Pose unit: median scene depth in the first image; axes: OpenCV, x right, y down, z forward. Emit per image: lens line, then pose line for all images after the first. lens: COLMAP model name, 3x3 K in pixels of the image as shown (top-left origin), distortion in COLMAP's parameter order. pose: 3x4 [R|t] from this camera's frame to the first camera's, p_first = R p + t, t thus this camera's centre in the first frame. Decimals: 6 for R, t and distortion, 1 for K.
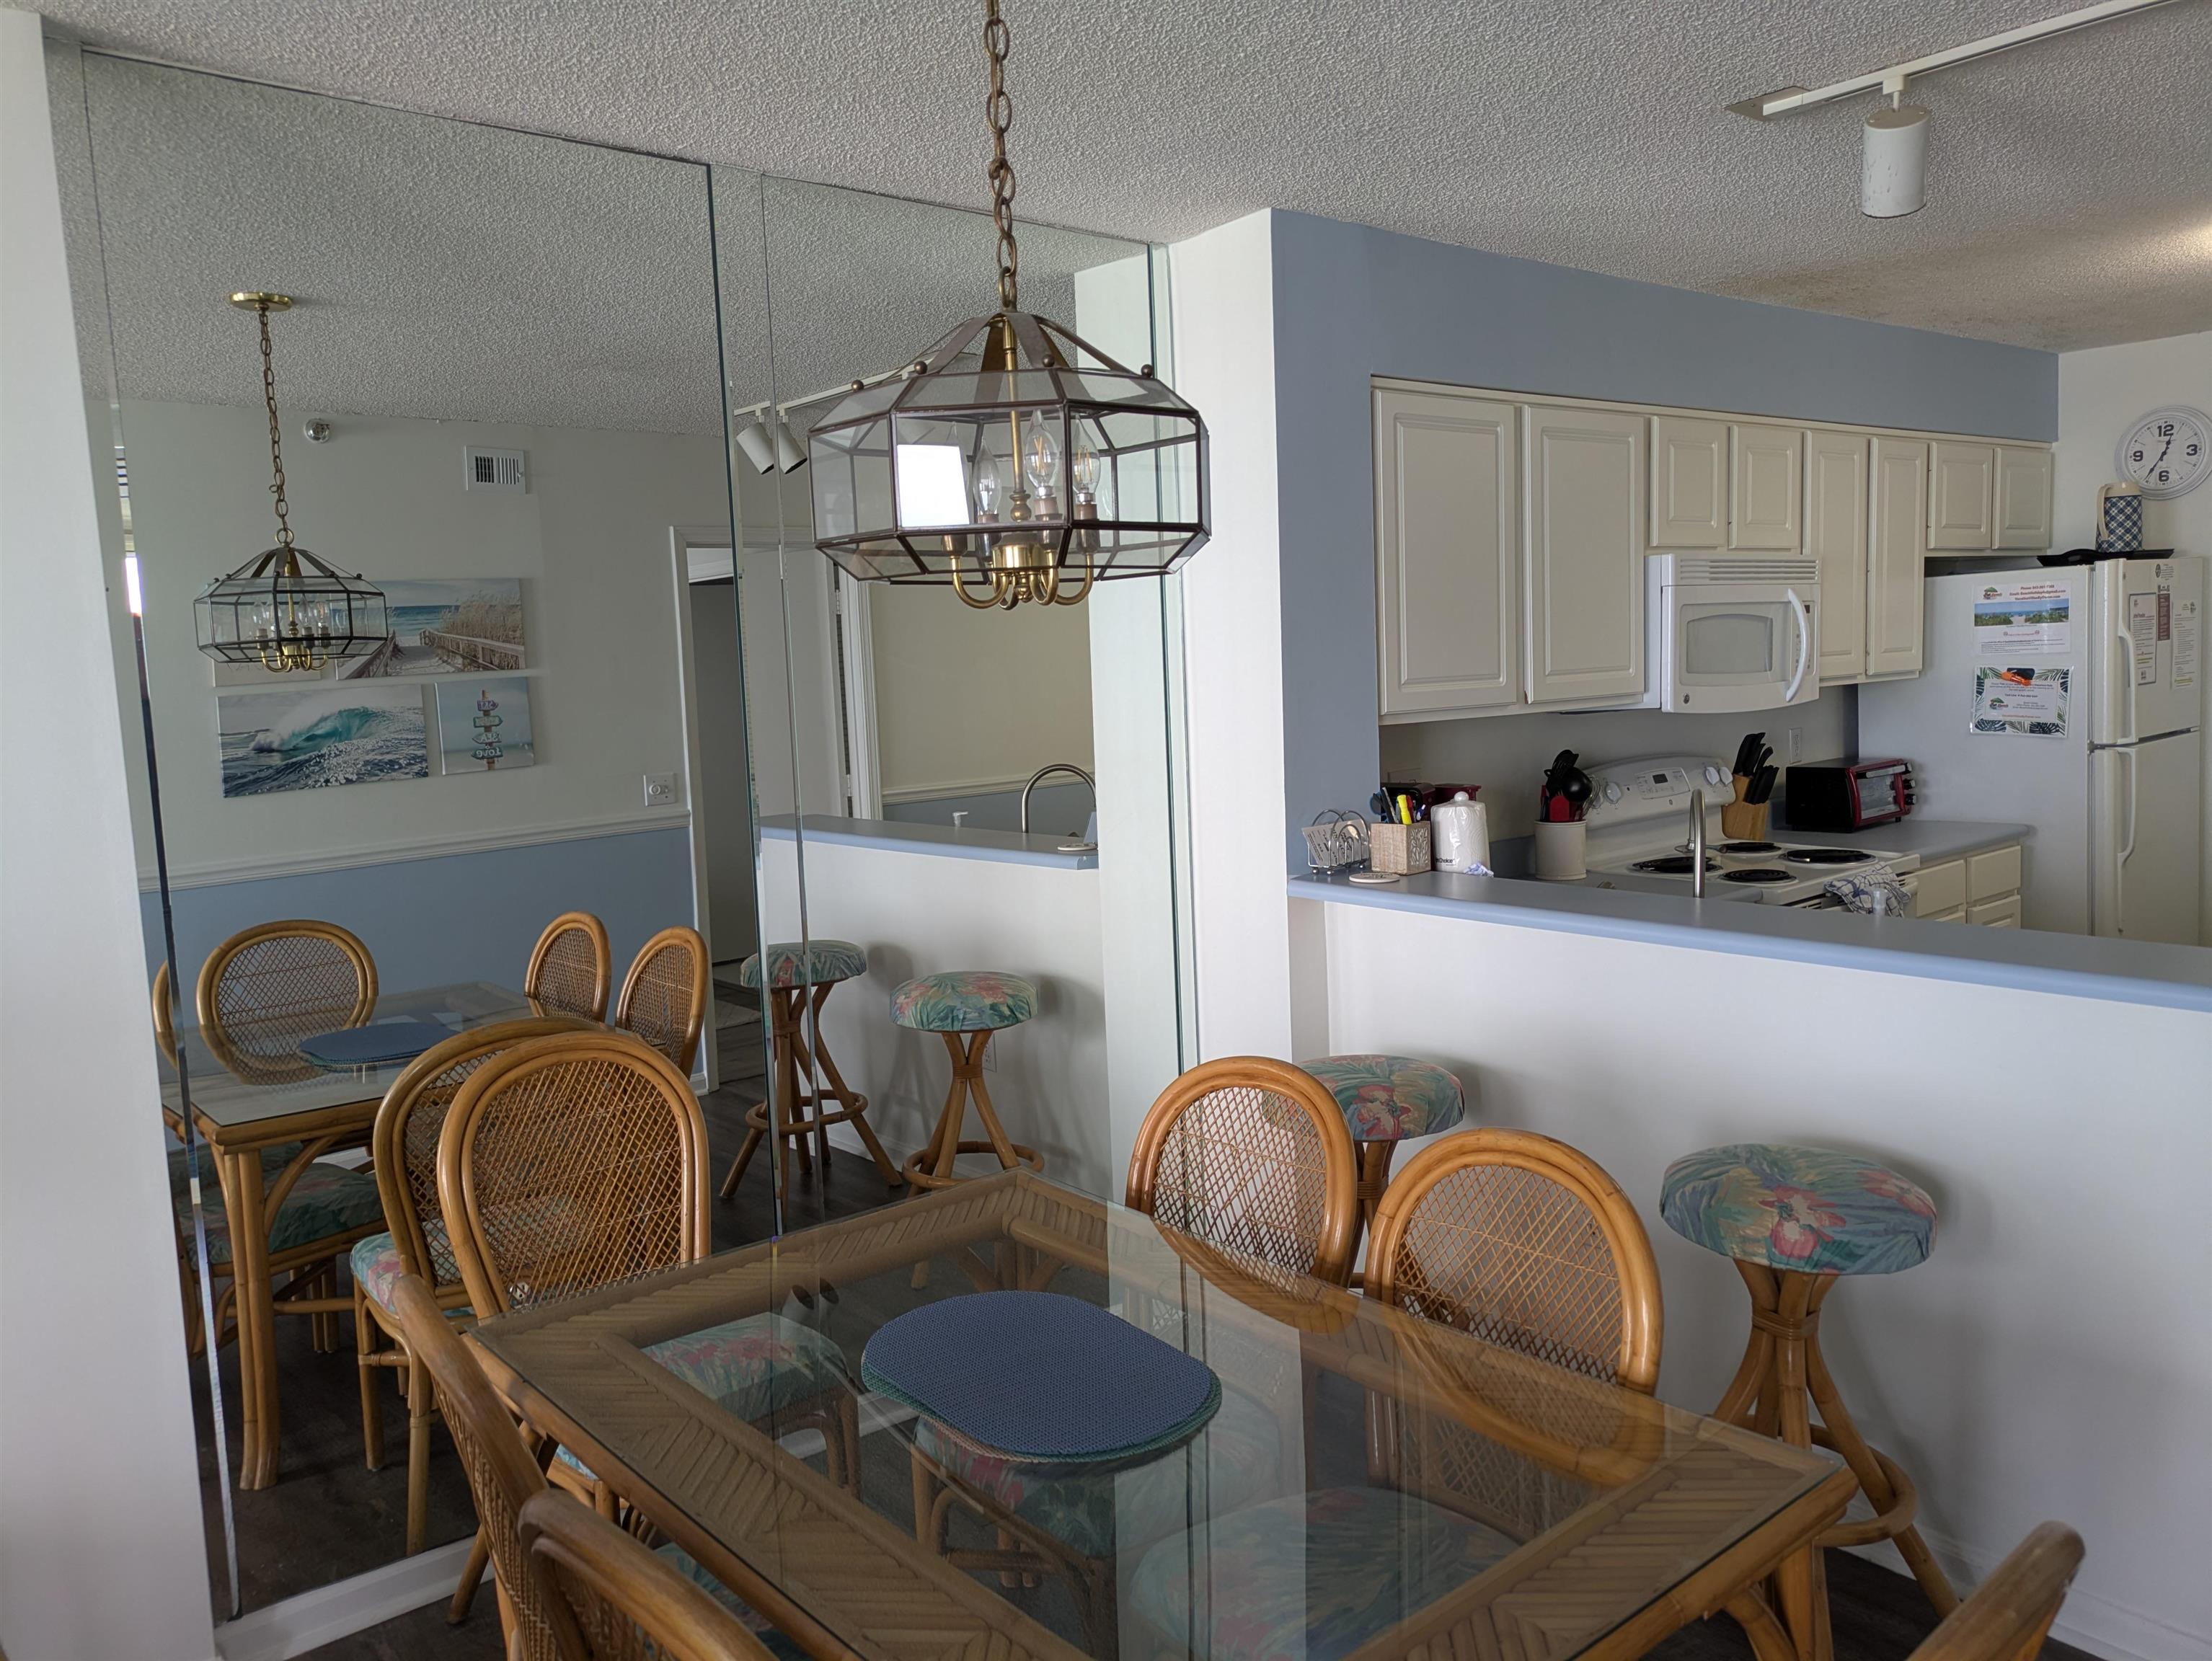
lens RADIAL K [[1653.7, 0, 1099.4], [0, 1653.7, 827.3], [0, 0, 1]] dist [0.027792, -0.017694]
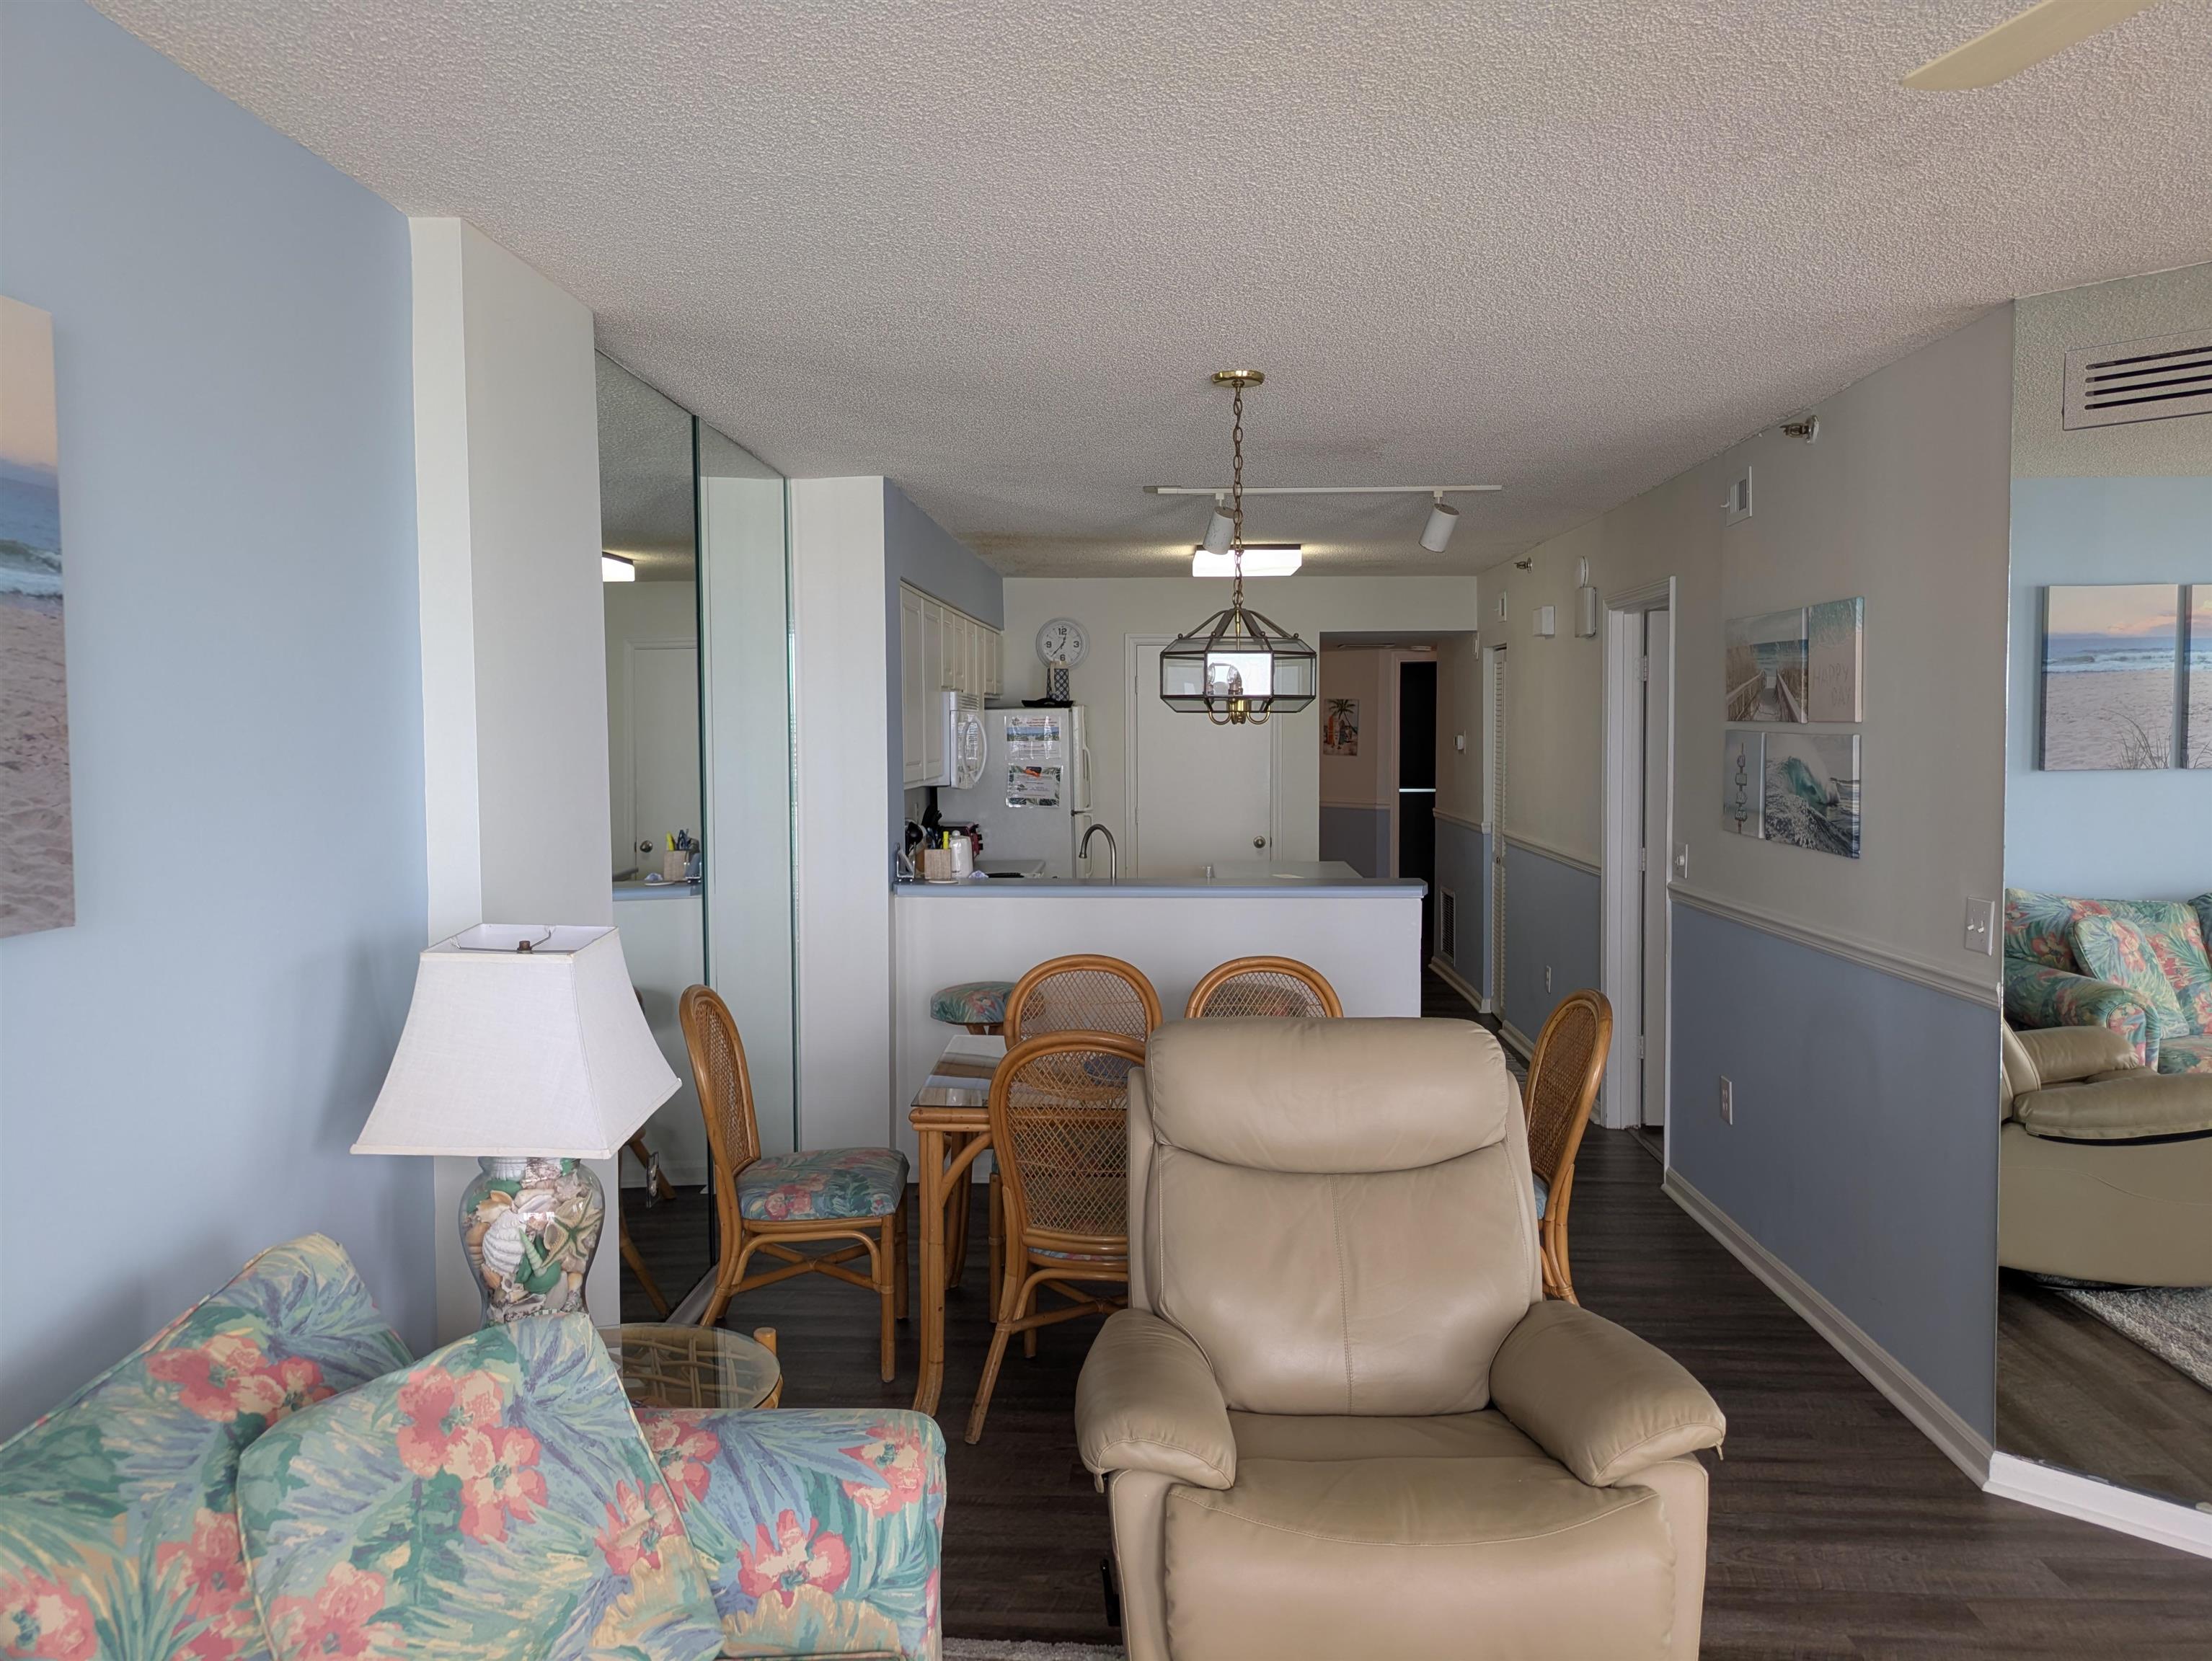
lens RADIAL K [[1653.7, 0, 1111.9], [0, 1653.7, 830.2], [0, 0, 1]] dist [0.027792, -0.017694]
pose [[0.660144, -0.000880, 0.751139, -0.656445], [0.044818, 0.998264, -0.038218, 0.036184], [-0.749801, 0.058894, 0.659037, -0.159280]]
